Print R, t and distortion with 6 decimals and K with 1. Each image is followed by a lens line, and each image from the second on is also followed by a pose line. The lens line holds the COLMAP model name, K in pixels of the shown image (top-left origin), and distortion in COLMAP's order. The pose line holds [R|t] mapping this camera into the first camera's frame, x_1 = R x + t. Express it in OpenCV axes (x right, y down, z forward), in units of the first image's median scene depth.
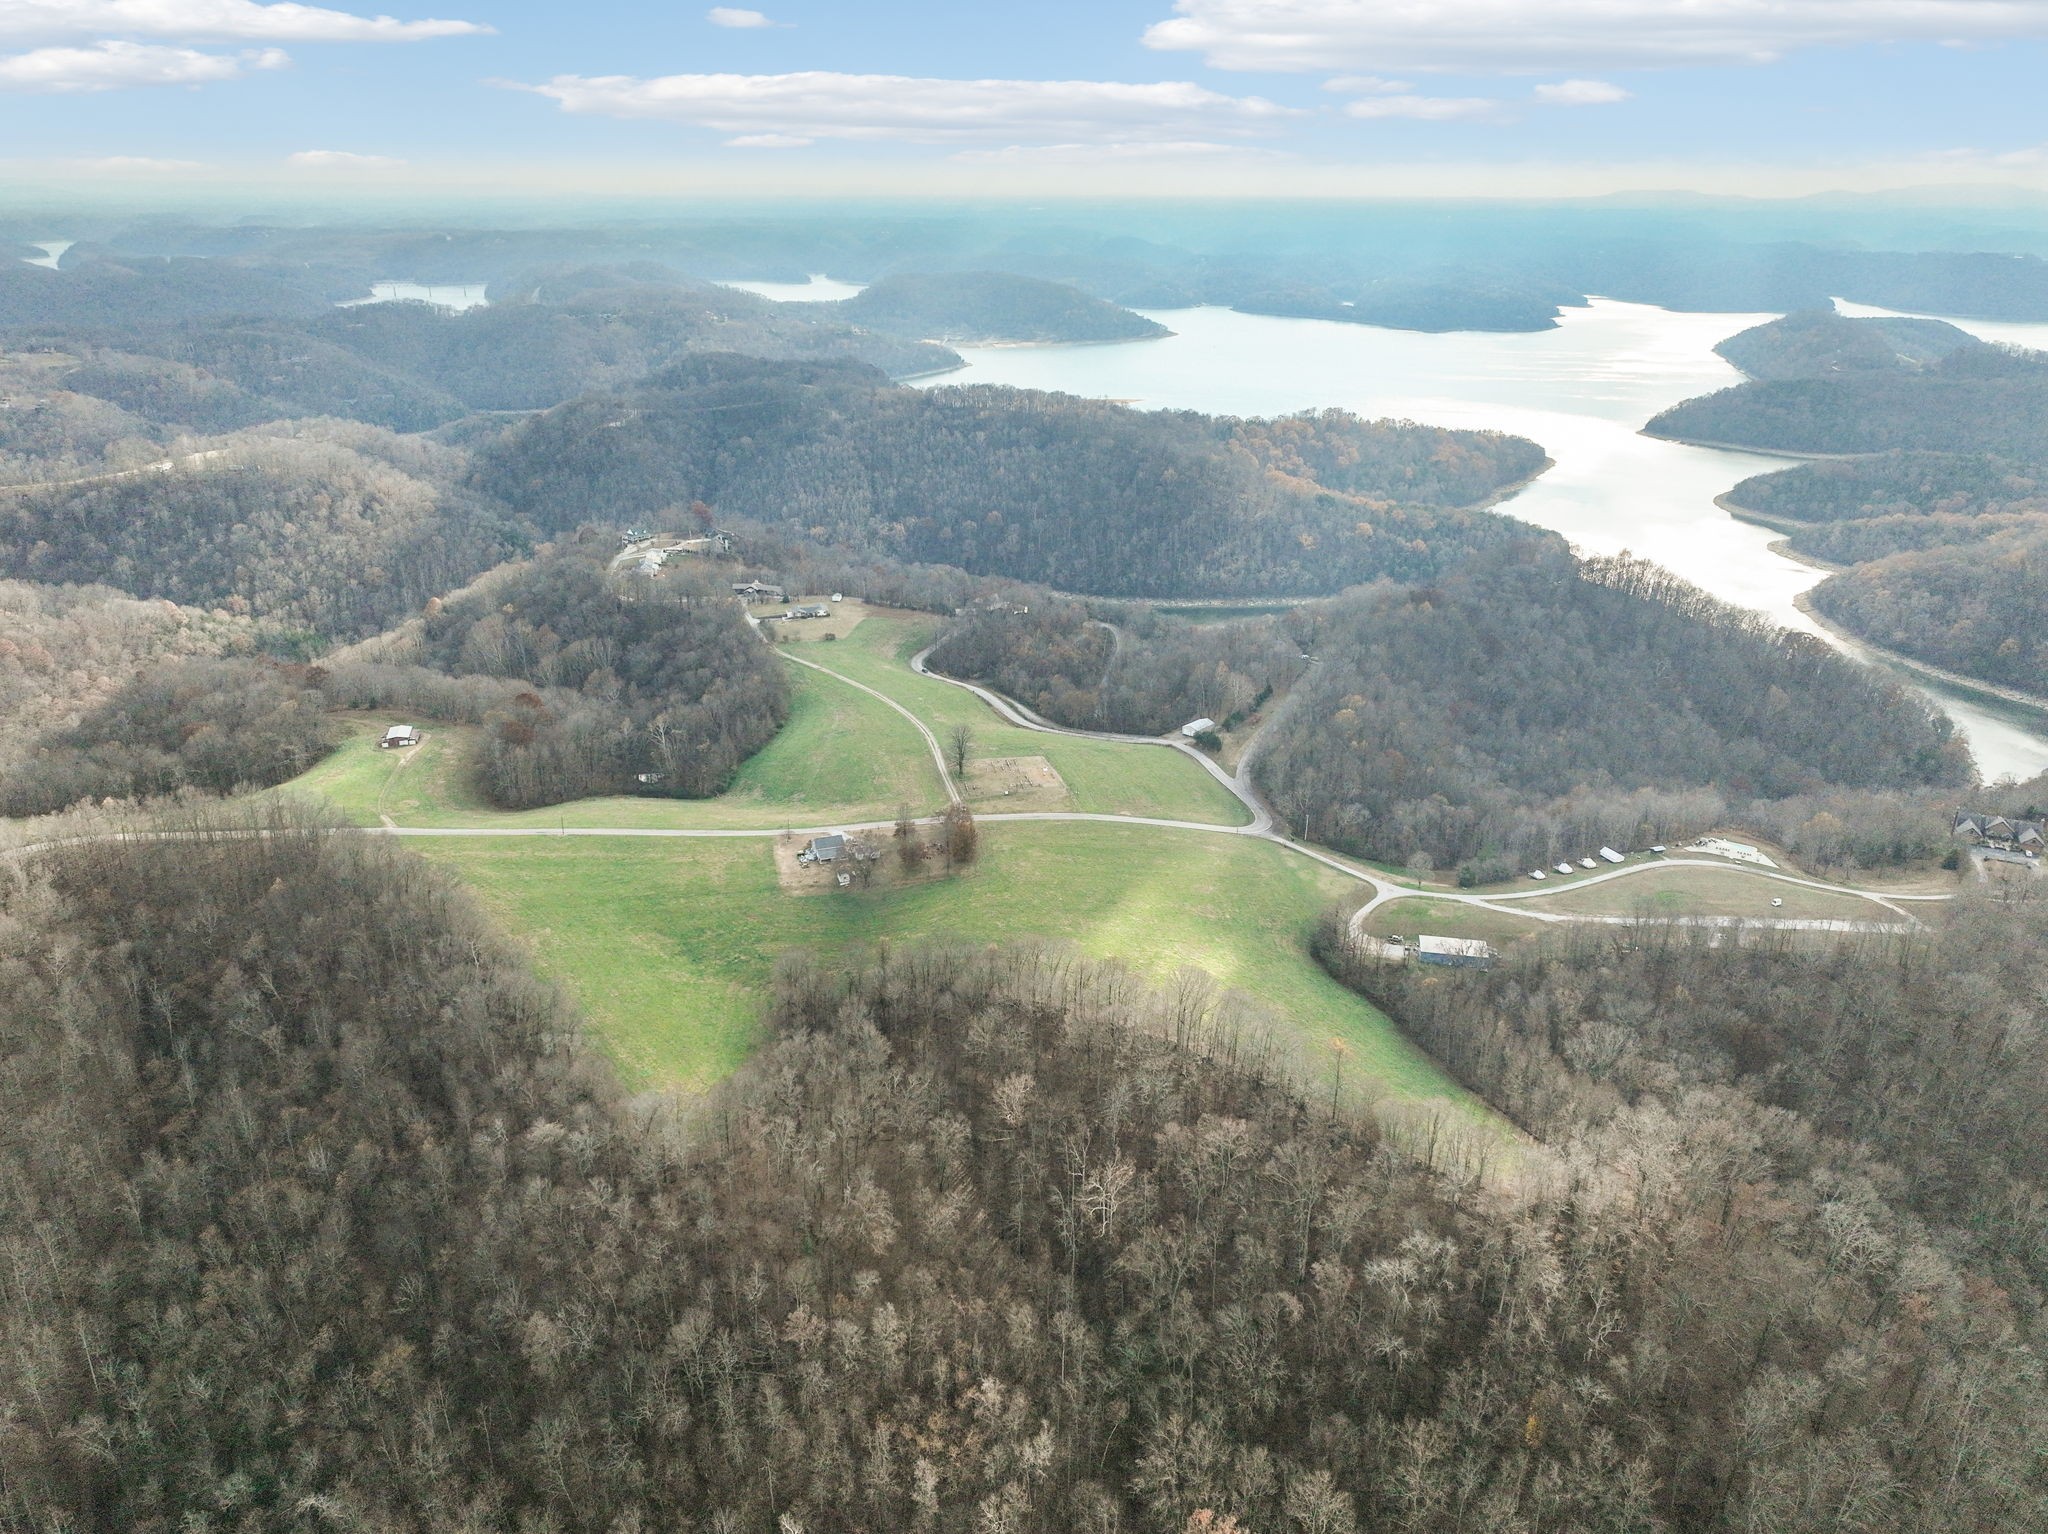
lens RADIAL K [[1486.2, 0, 1022.7], [0, 1486.2, 762.3], [0, 0, 1]] dist [0.000146, 0.008973]
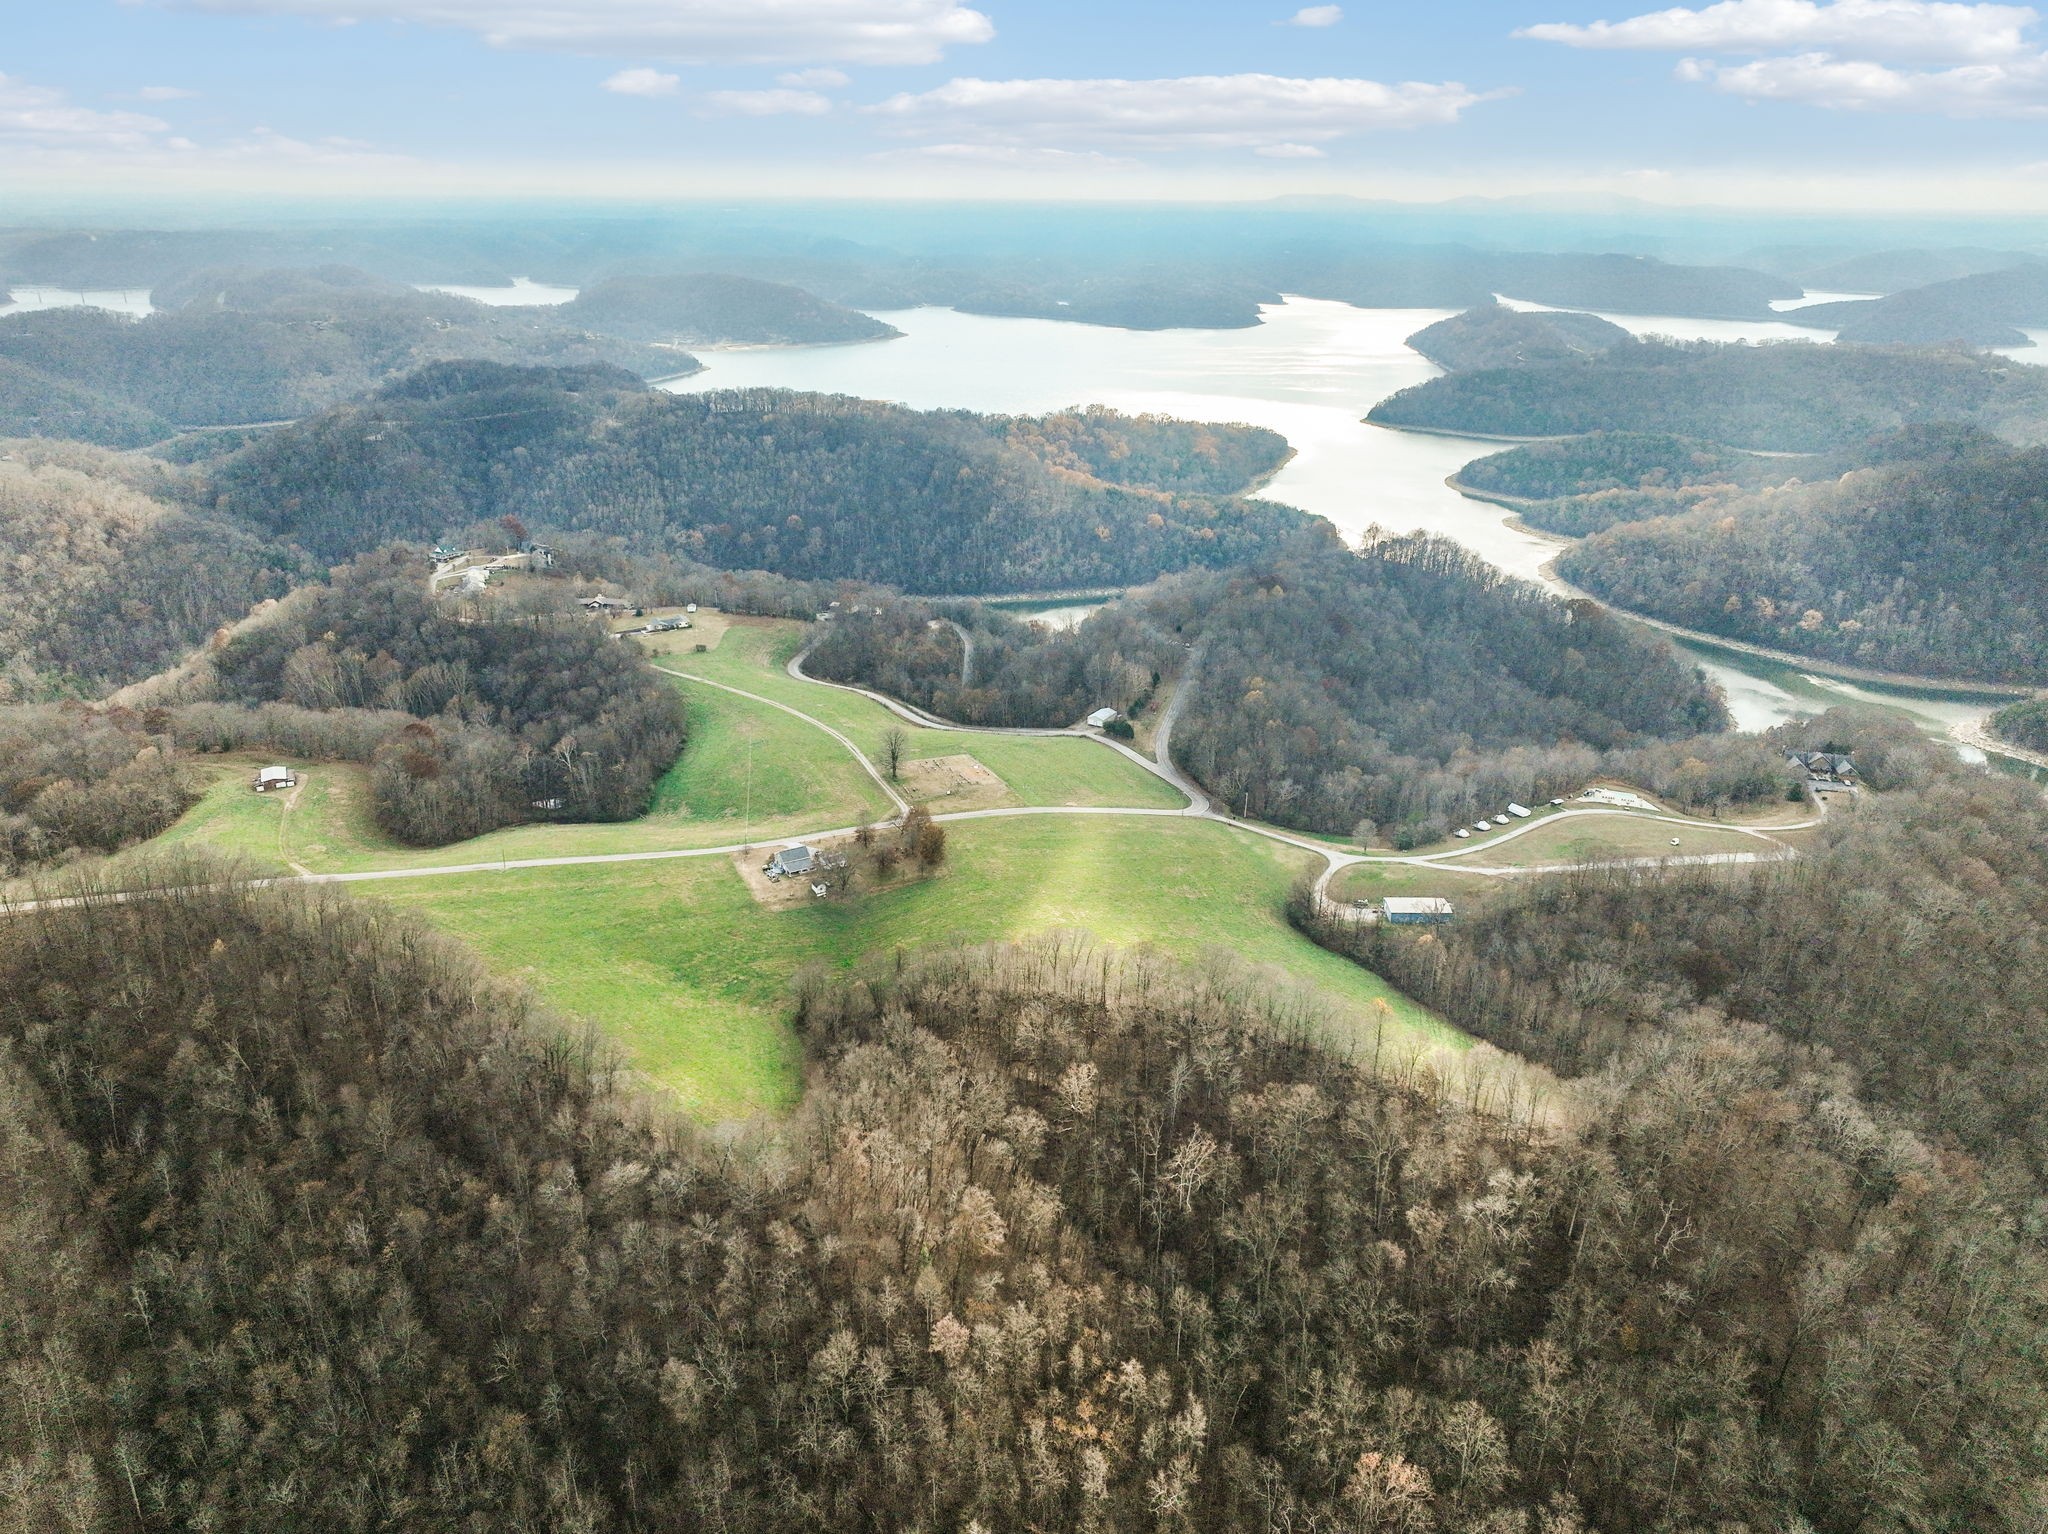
lens RADIAL K [[1466.5, 0, 1026.8], [0, 1466.5, 771.2], [0, 0, 1]] dist [0.000172, 0.008364]
pose [[0.980665, -0.067404, 0.183721, -0.141011], [0.065807, 0.997723, 0.014784, -0.005062], [-0.184299, -0.002408, 0.982867, 0.013528]]
